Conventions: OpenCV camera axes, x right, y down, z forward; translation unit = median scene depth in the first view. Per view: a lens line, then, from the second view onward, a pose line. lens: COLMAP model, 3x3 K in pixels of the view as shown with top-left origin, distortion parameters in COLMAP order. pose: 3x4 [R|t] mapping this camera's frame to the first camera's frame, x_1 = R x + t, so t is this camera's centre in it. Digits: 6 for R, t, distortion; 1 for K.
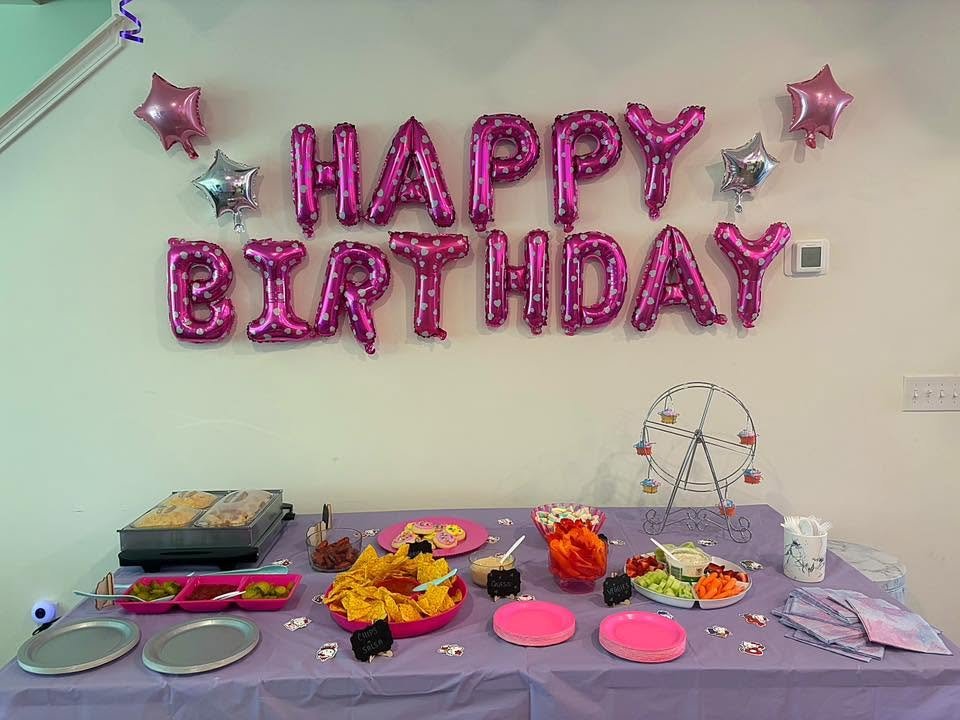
lens RADIAL K [[724.8, 0, 475.3], [0, 724.8, 359.3], [0, 0, 1]] dist [0.063364, -0.074865]
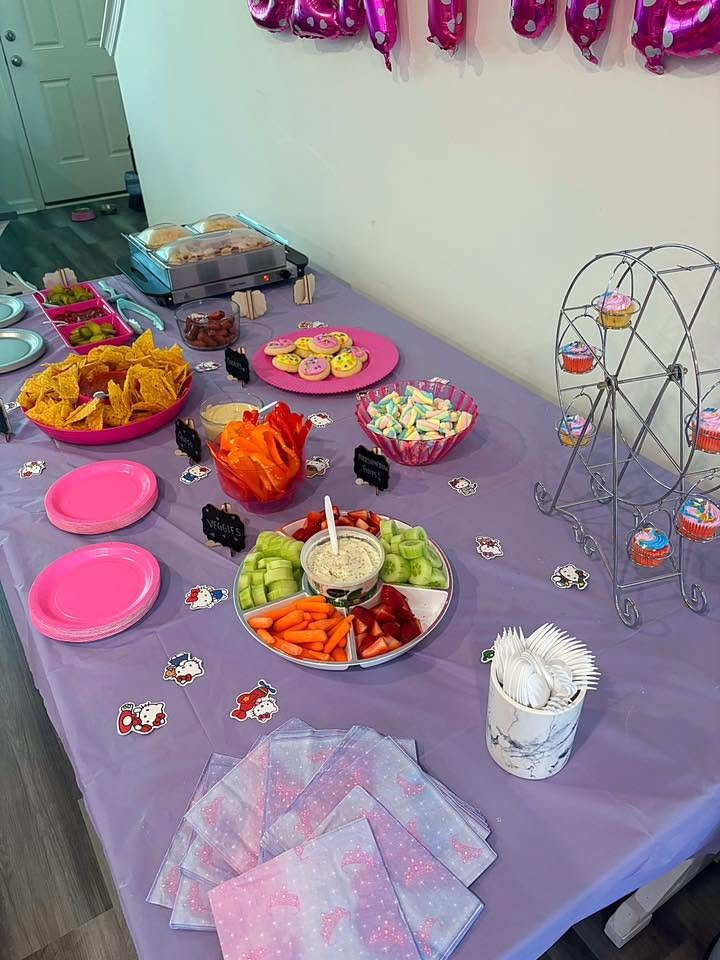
lens RADIAL K [[724.8, 0, 361.8], [0, 724.8, 482.9], [0, 0, 1]] dist [0.063364, -0.074865]
pose [[0.496692, 0.504100, -0.706527, 0.724365], [-0.061852, 0.832528, 0.550519, -0.087690], [0.865720, -0.229738, 0.444690, 0.866278]]
